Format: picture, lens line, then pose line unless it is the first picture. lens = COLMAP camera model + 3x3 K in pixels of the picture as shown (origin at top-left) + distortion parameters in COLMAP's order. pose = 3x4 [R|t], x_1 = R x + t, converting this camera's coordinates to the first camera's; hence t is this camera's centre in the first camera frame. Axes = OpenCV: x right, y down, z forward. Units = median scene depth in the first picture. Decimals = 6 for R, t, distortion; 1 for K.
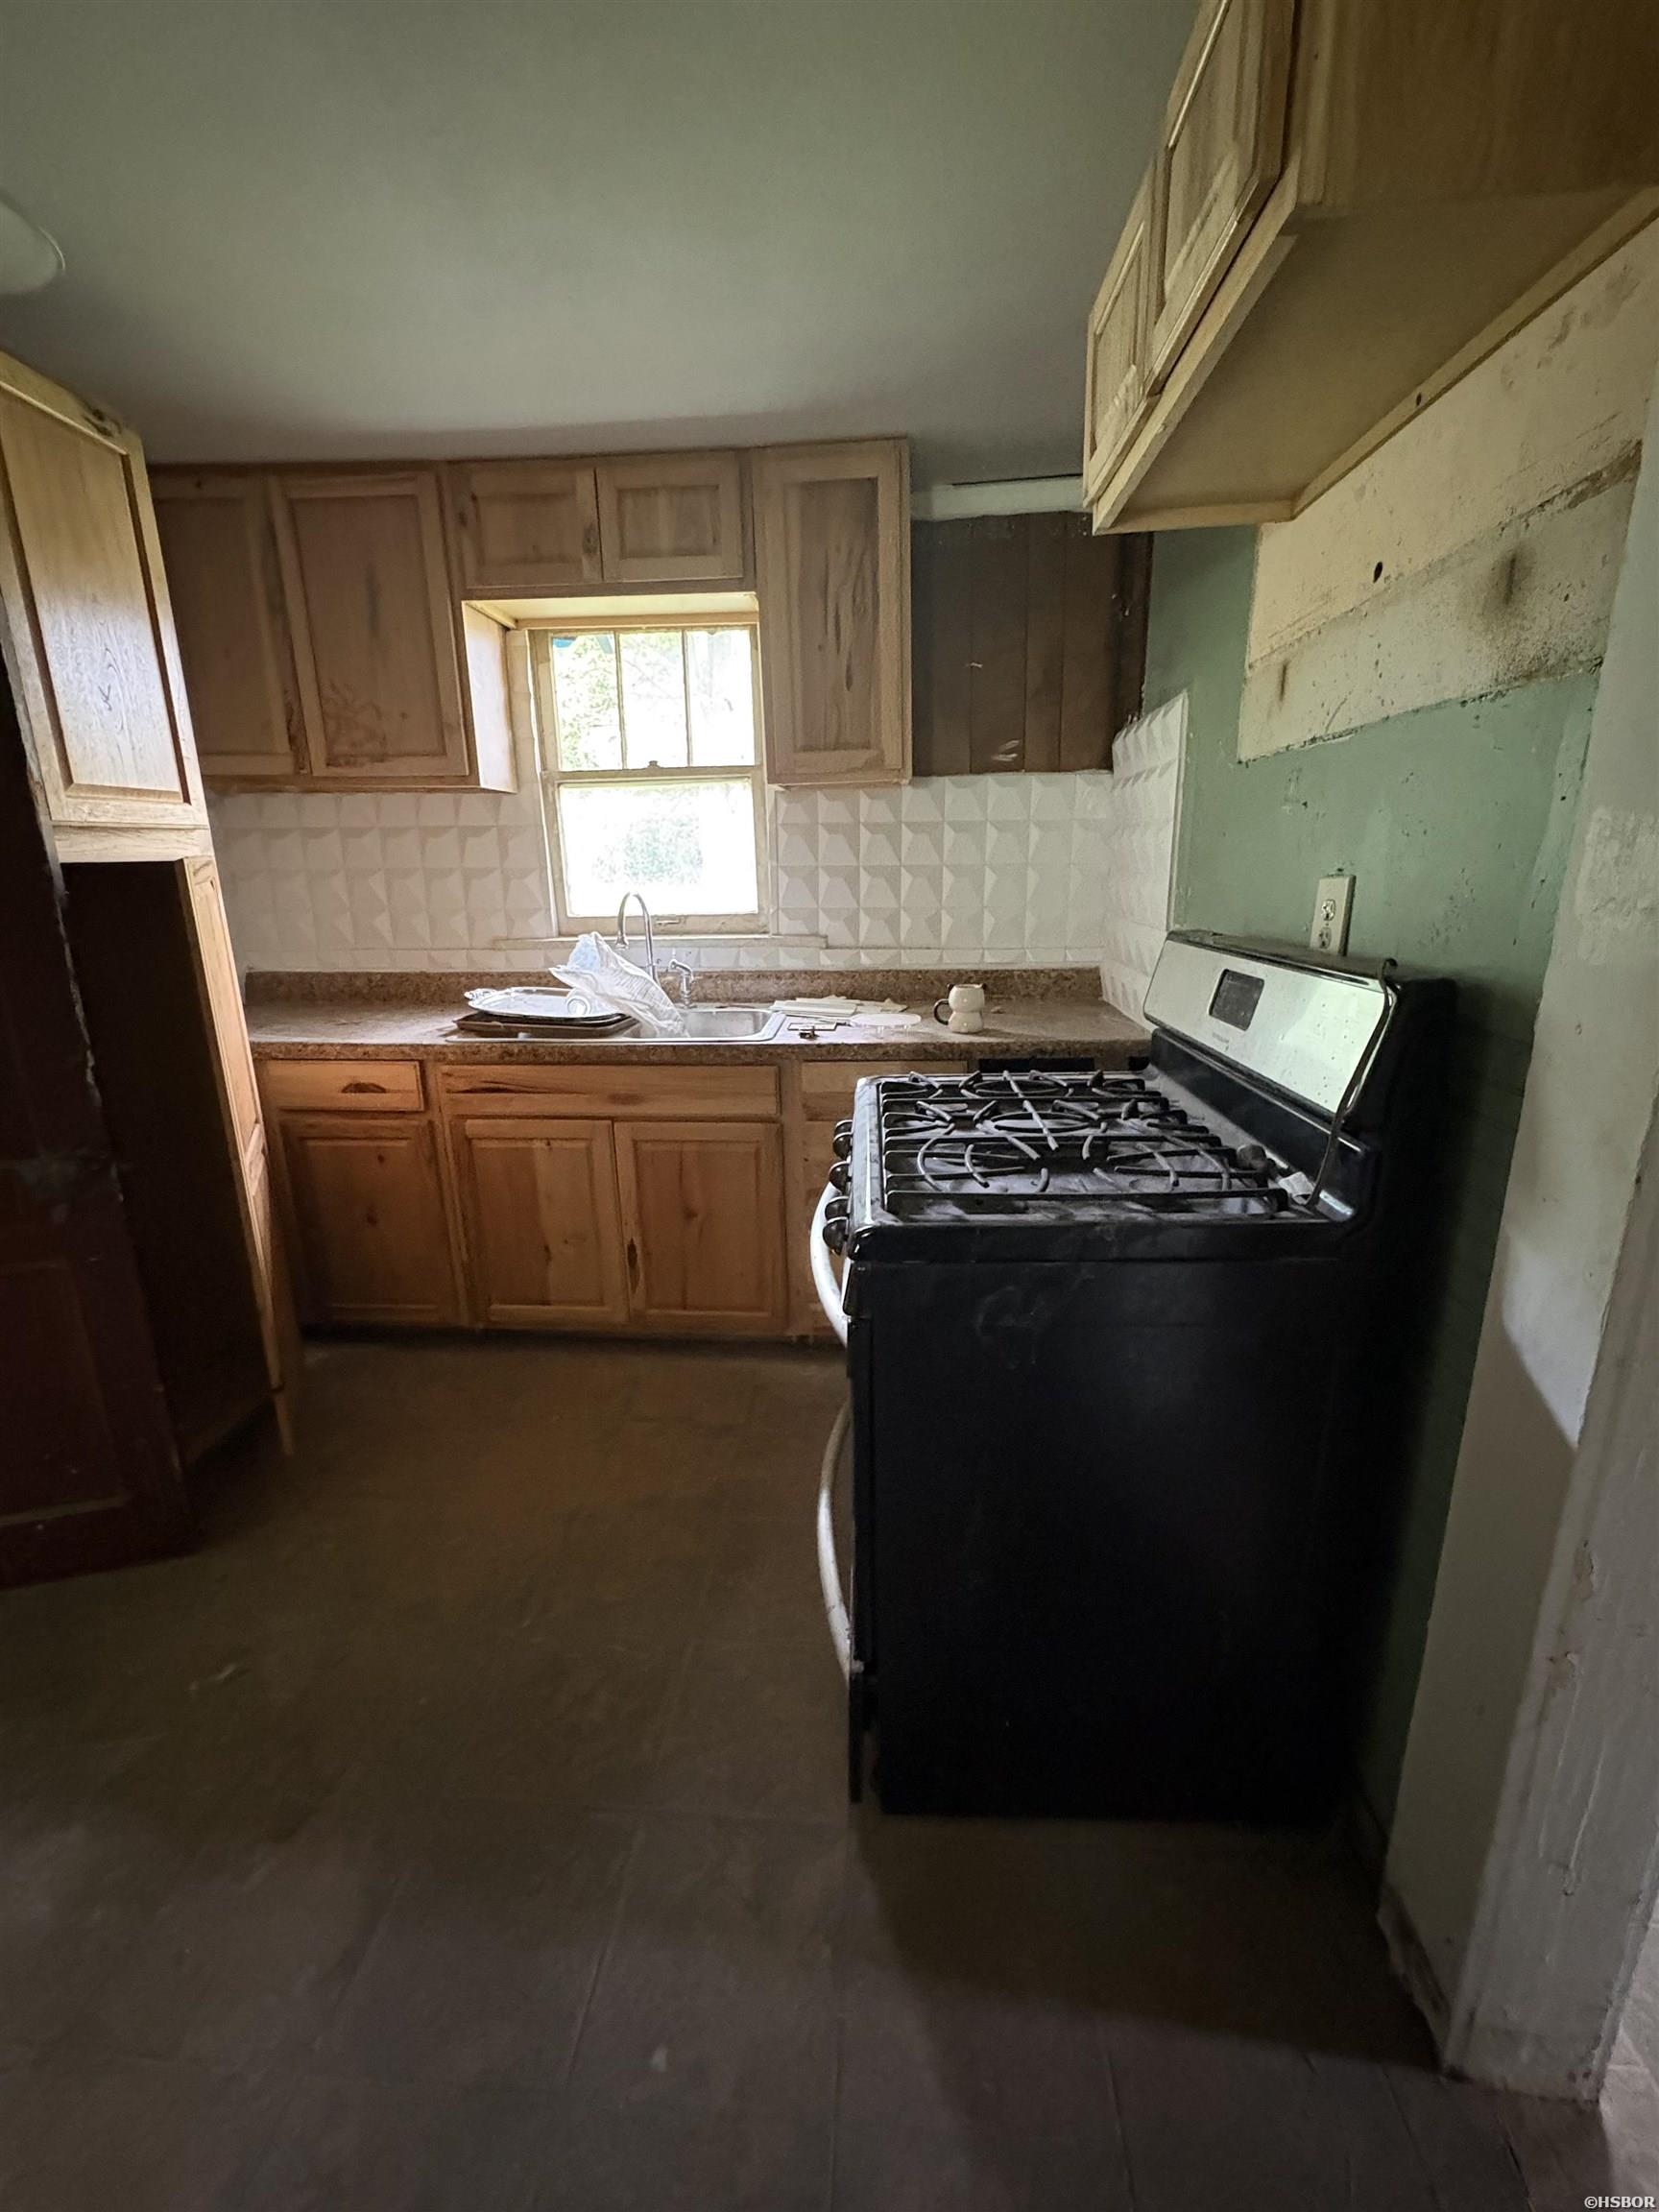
lens RADIAL K [[886.8, 0, 829.5], [0, 886.8, 1106.0], [0, 0, 1]] dist [0.000732, -0.000036]
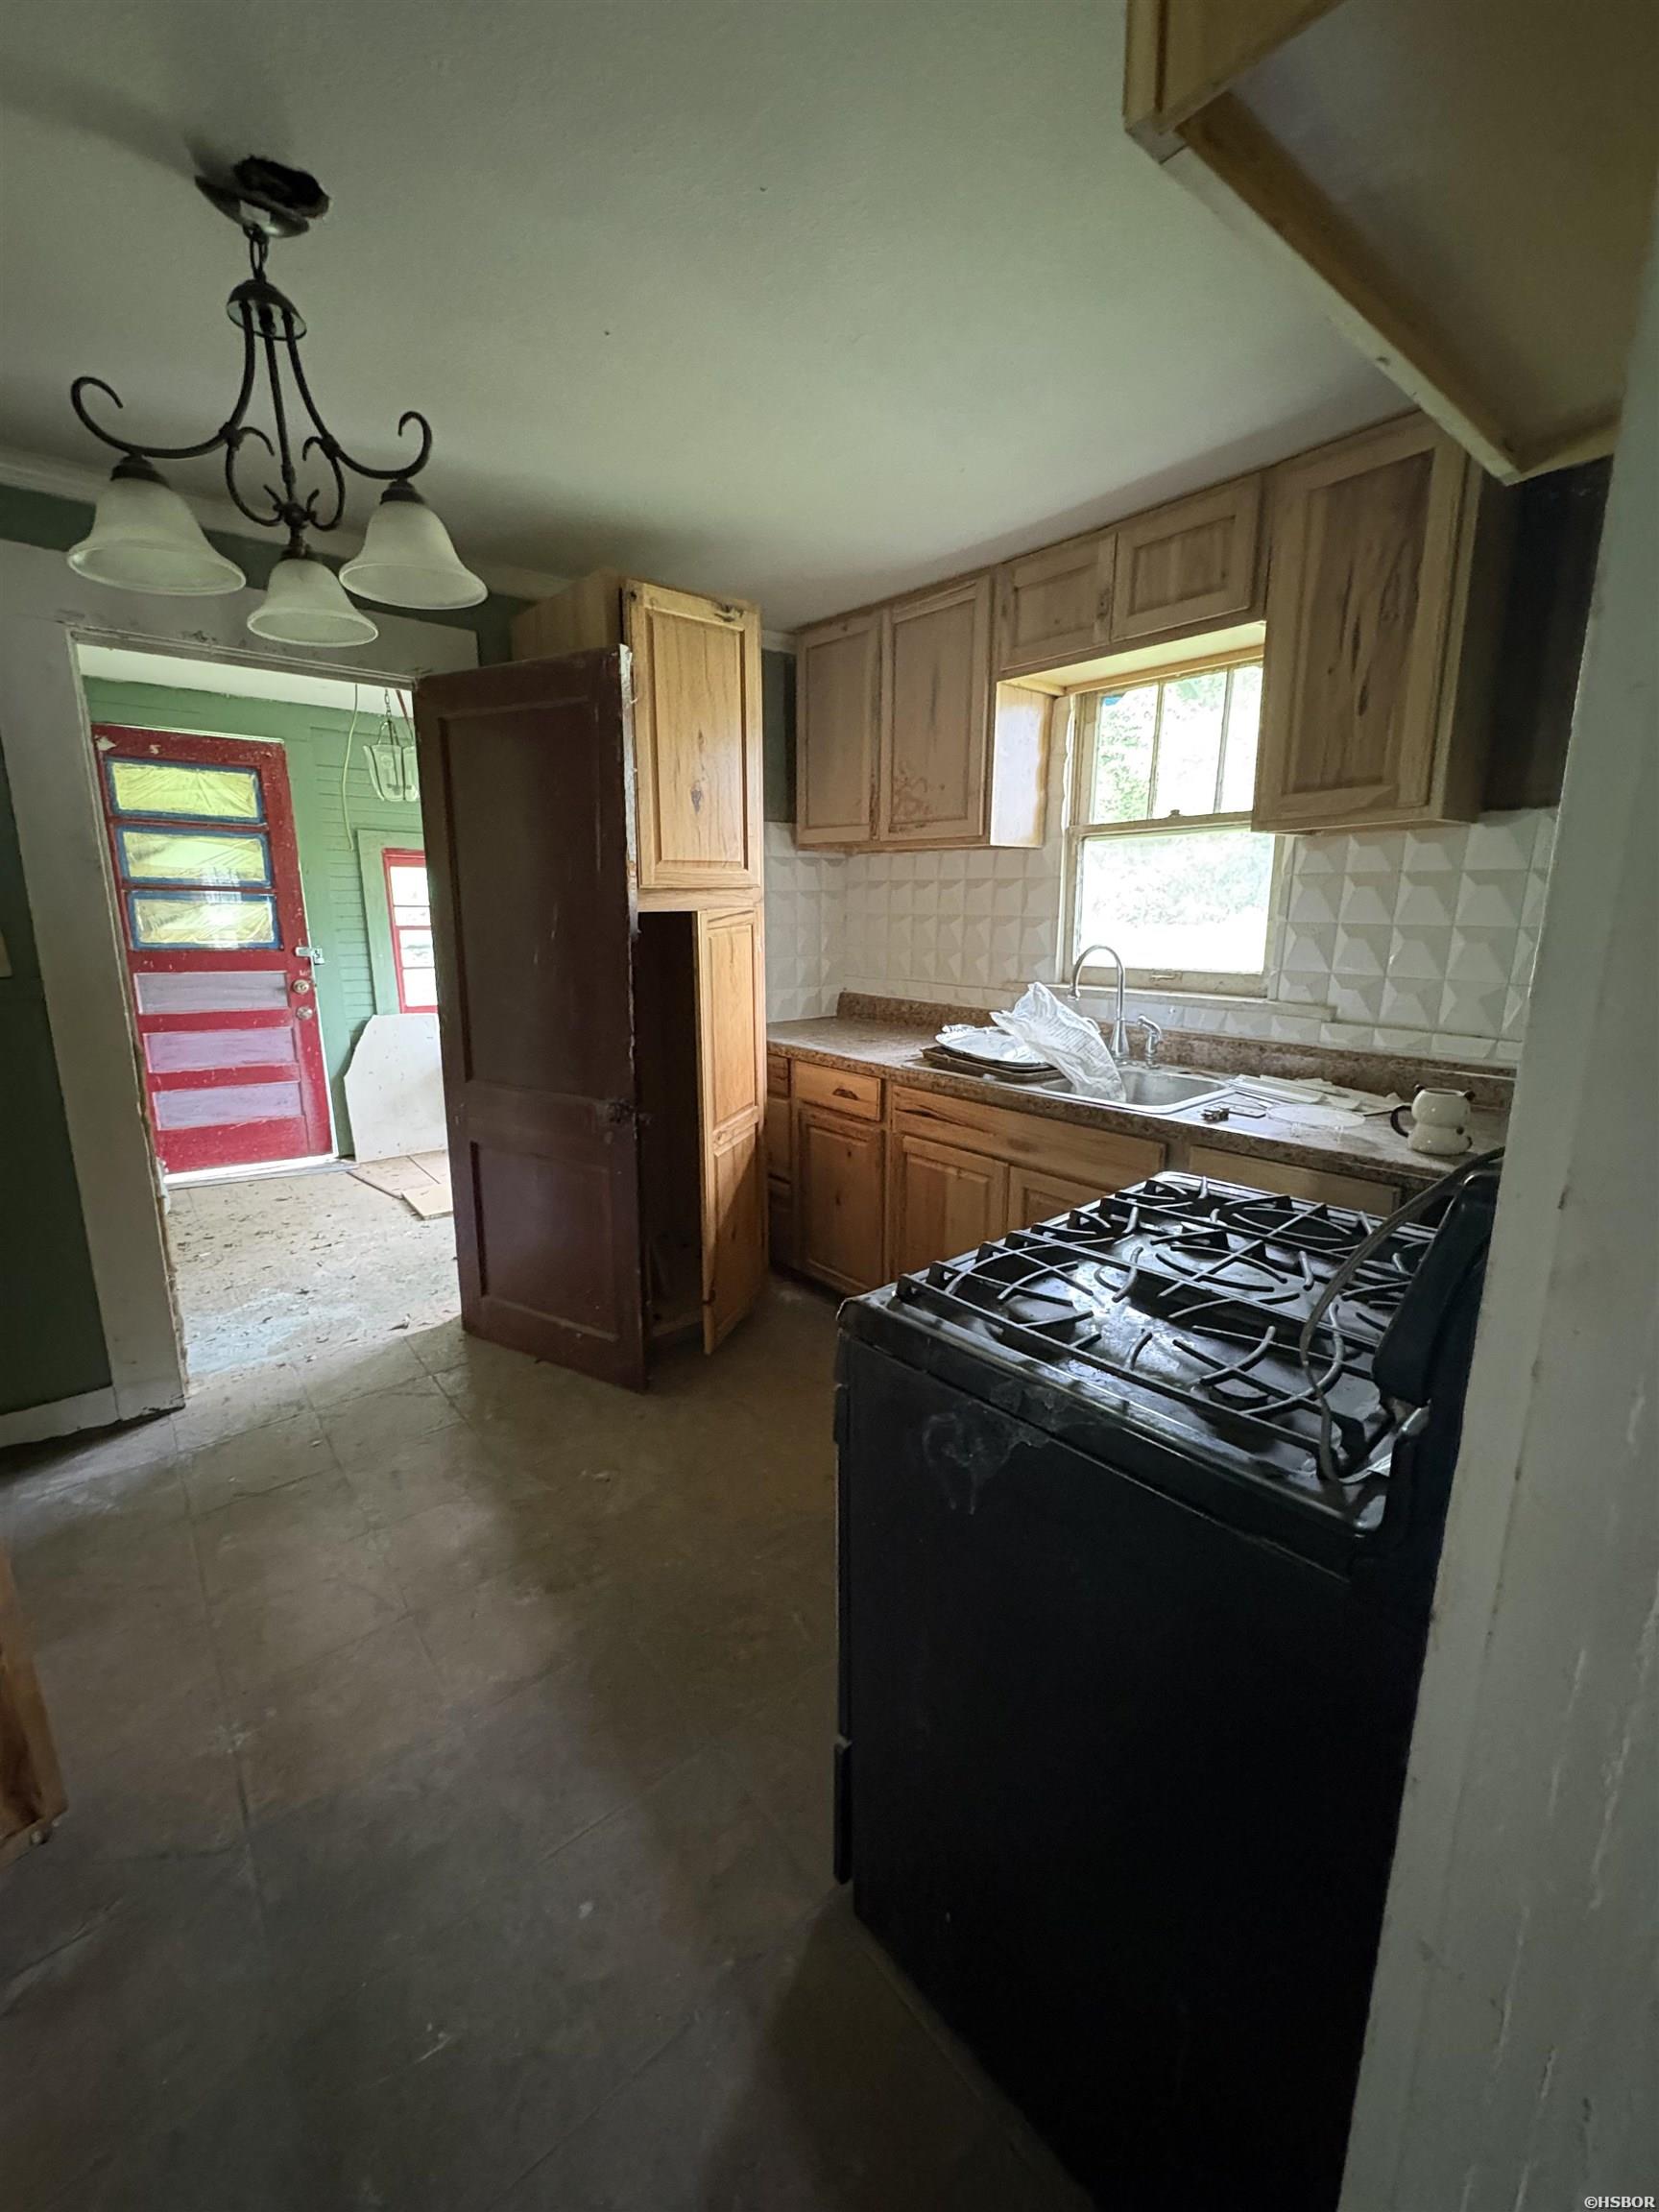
lens RADIAL K [[886.8, 0, 829.5], [0, 886.8, 1106.0], [0, 0, 1]] dist [0.000732, -0.000036]
pose [[0.696879, 0.172712, -0.696082, 0.305277], [-0.199405, 0.978962, 0.043267, -0.050776], [0.688911, 0.108650, 0.716657, 0.107611]]
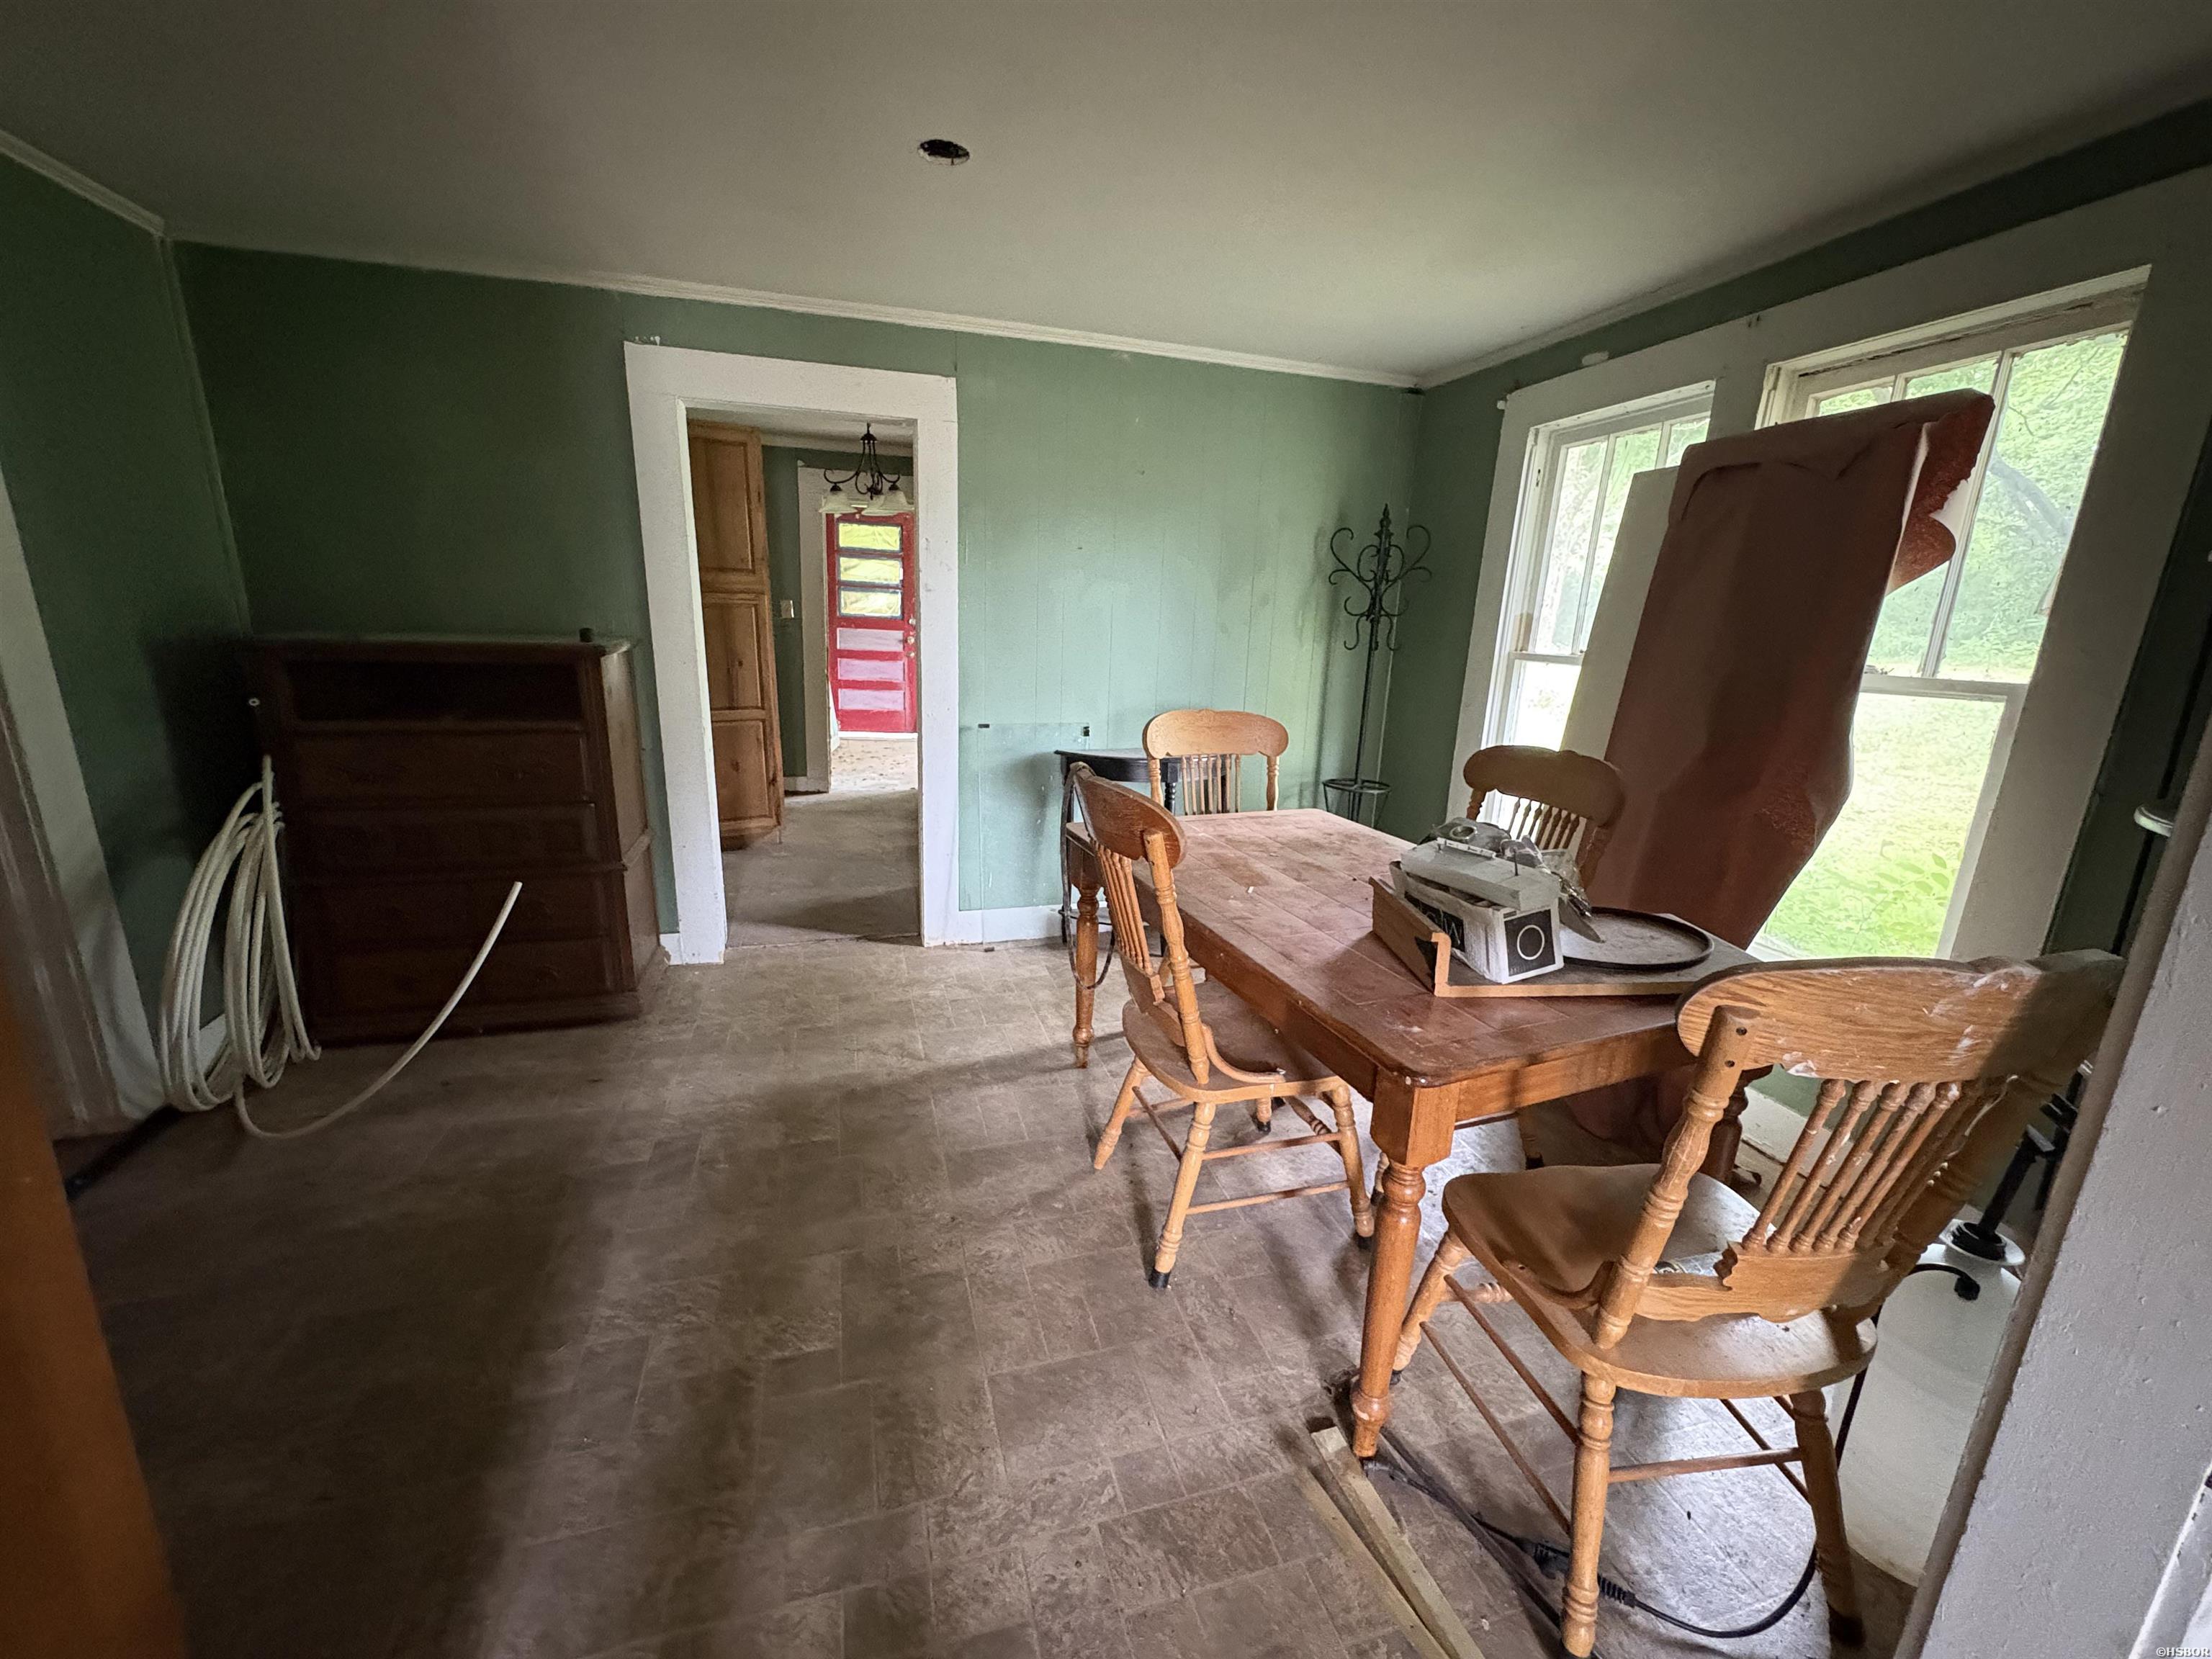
lens RADIAL K [[886.8, 0, 1106.0], [0, 886.8, 829.5], [0, 0, 1]] dist [0.000732, -0.000036]
pose [[0.365232, 0.256646, -0.894840, 1.674215], [-0.286888, 0.945492, 0.154079, -0.049647], [0.885608, 0.200444, 0.418953, 0.027428]]
